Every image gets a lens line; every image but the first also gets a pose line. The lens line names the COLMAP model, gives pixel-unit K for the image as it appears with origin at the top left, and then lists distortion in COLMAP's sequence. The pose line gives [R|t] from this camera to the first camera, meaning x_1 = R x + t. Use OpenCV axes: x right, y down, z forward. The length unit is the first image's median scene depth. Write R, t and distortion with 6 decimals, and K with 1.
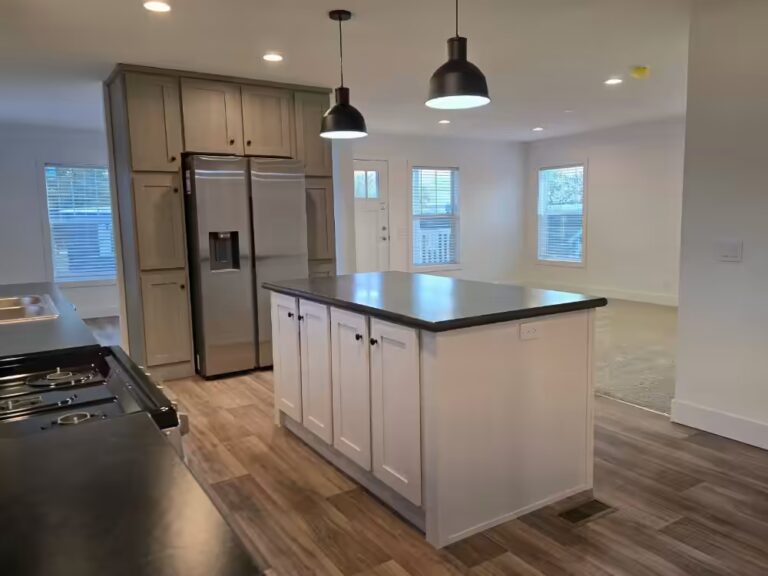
lens RADIAL K [[587.6, 0, 395.4], [0, 587.6, 292.5], [0, 0, 1]] dist [0.074716, -0.097725]
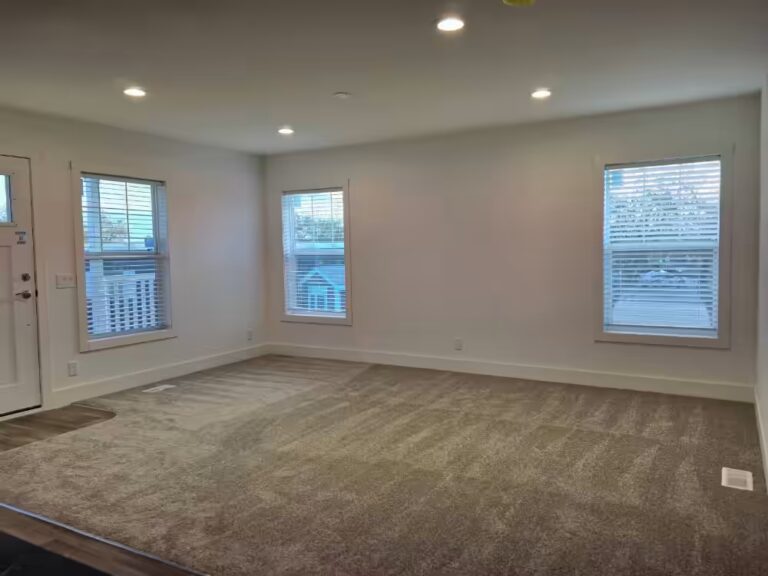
lens RADIAL K [[587.6, 0, 395.4], [0, 587.6, 292.5], [0, 0, 1]] dist [0.074716, -0.097725]
pose [[0.887999, -0.027492, 0.459023, 0.029302], [0.057543, 0.997008, -0.051606, -0.040918], [-0.456231, 0.072240, 0.886924, 0.308341]]
